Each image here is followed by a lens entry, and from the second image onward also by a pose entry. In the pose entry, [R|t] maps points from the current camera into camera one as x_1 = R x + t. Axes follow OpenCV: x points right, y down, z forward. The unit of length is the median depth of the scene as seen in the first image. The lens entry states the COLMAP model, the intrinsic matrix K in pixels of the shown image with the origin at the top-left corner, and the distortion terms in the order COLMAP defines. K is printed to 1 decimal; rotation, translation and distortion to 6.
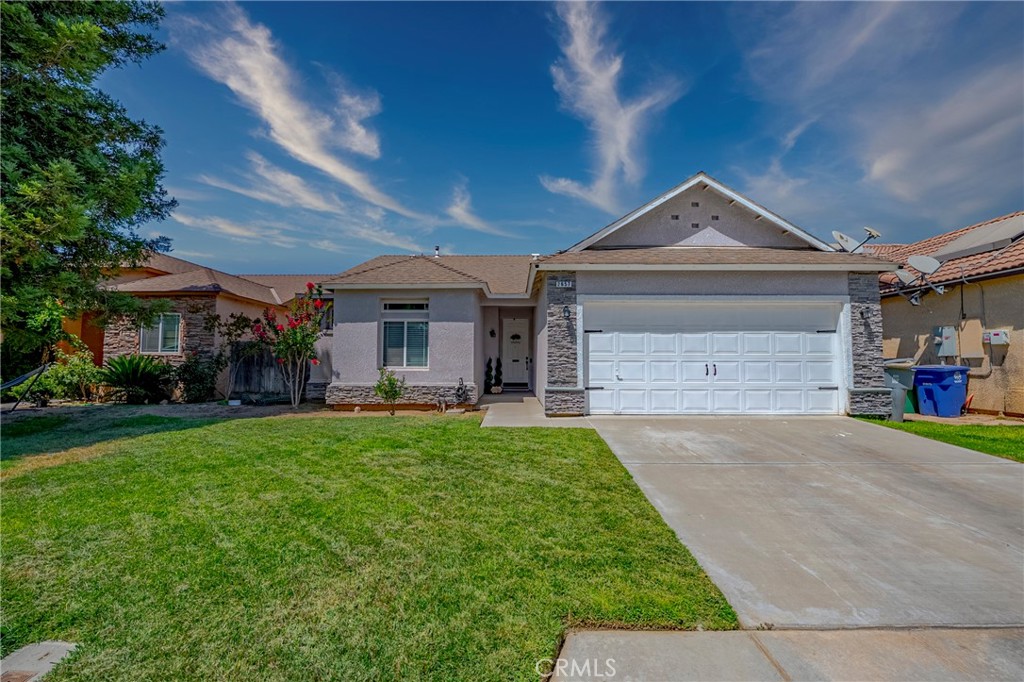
lens RADIAL K [[408.1, 0, 512.6], [0, 408.1, 339.1], [0, 0, 1]] dist [-0.011173, 0.000556]
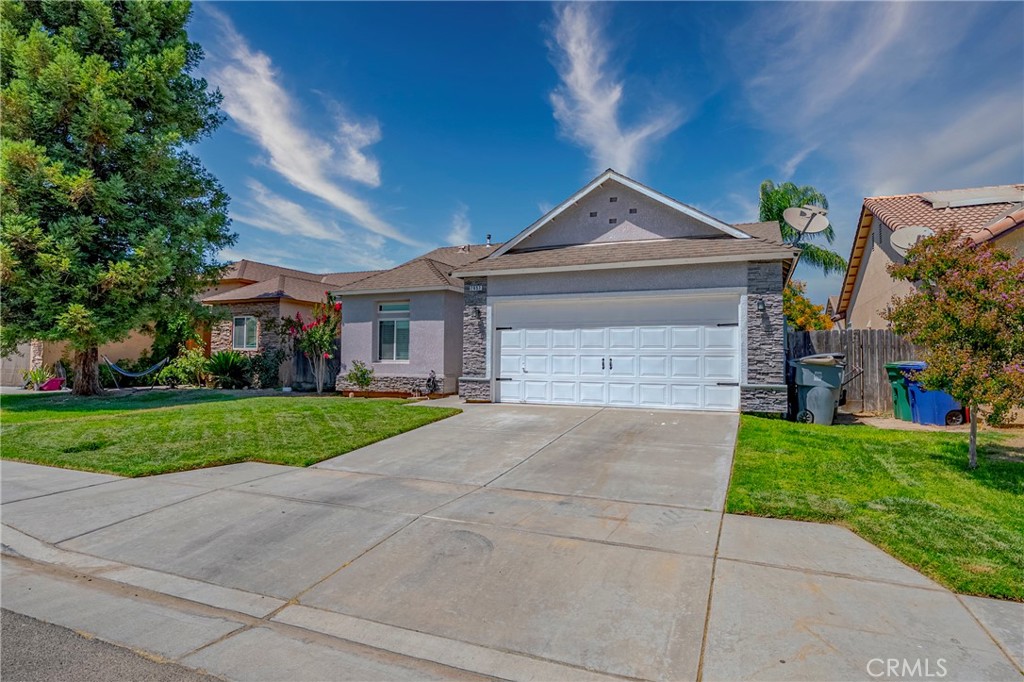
lens RADIAL K [[574.2, 0, 512.0], [0, 574.2, 341.0], [0, 0, 1]] dist [0.003668, -0.000028]
pose [[0.921876, -0.007443, -0.387415, 0.826023], [0.015918, 0.999699, 0.018673, -0.014009], [0.387159, -0.023381, 0.921717, -0.442997]]
